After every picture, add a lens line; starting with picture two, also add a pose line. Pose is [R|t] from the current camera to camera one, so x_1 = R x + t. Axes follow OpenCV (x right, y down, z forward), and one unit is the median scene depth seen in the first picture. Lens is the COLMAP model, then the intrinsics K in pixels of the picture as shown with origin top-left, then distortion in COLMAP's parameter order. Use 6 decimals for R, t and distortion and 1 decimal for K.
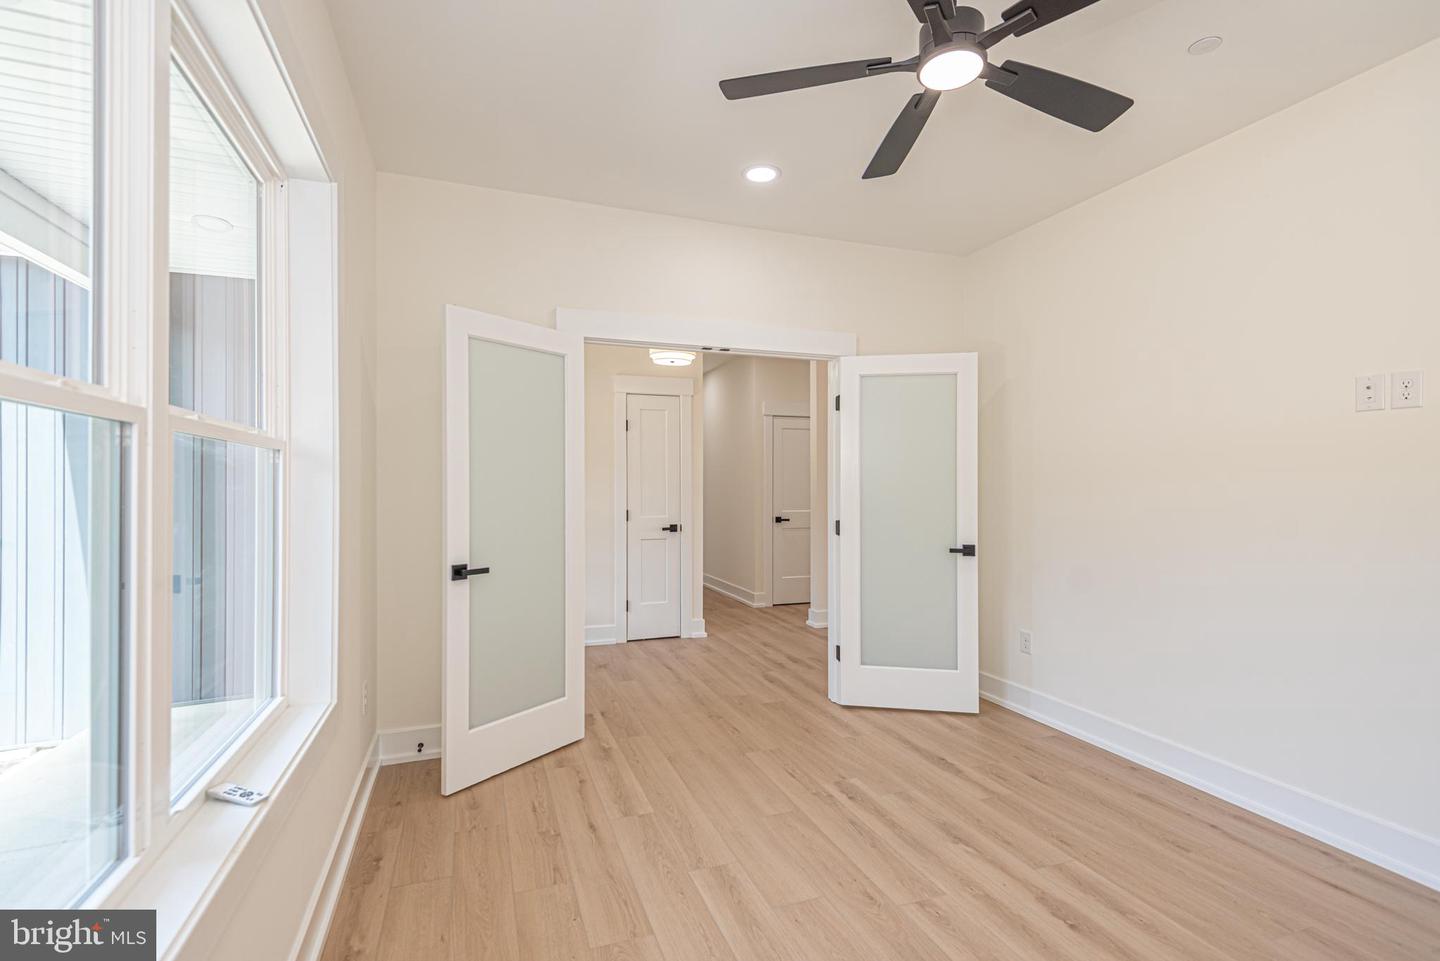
lens RADIAL K [[671.6, 0, 730.6], [0, 671.6, 492.1], [0, 0, 1]] dist [0.003213, -0.000295]
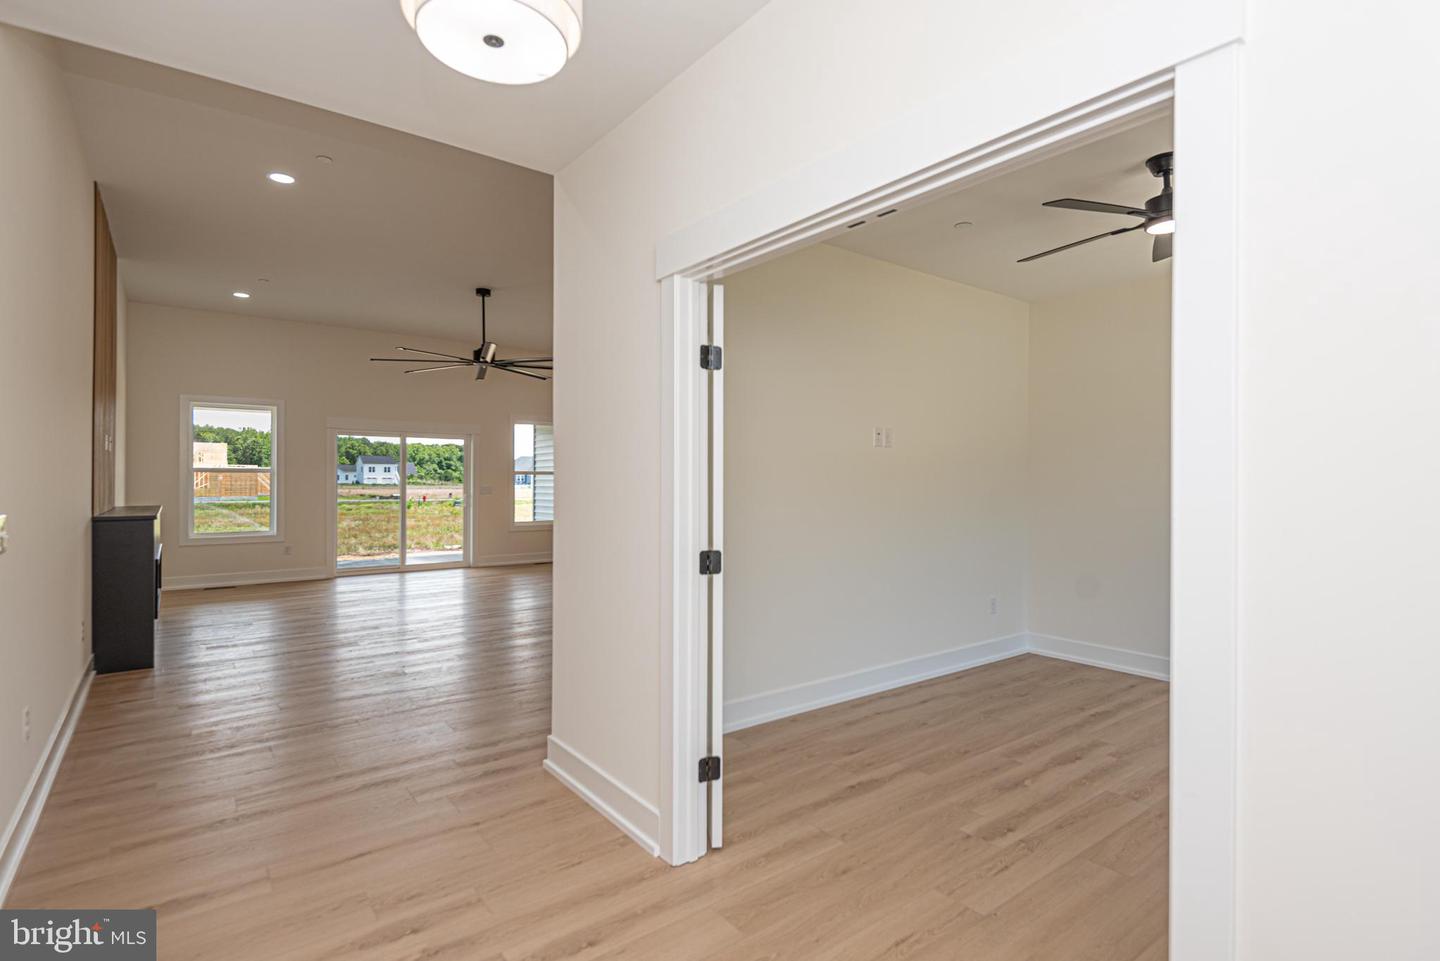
lens RADIAL K [[694.2, 0, 728.1], [0, 694.2, 476.3], [0, 0, 1]] dist [0.013602, 0.000070]
pose [[-0.286387, -0.008931, 0.958072, -0.633093], [-0.005004, 0.999957, 0.007825, -0.044428], [-0.958101, -0.002553, -0.286420, 1.646209]]
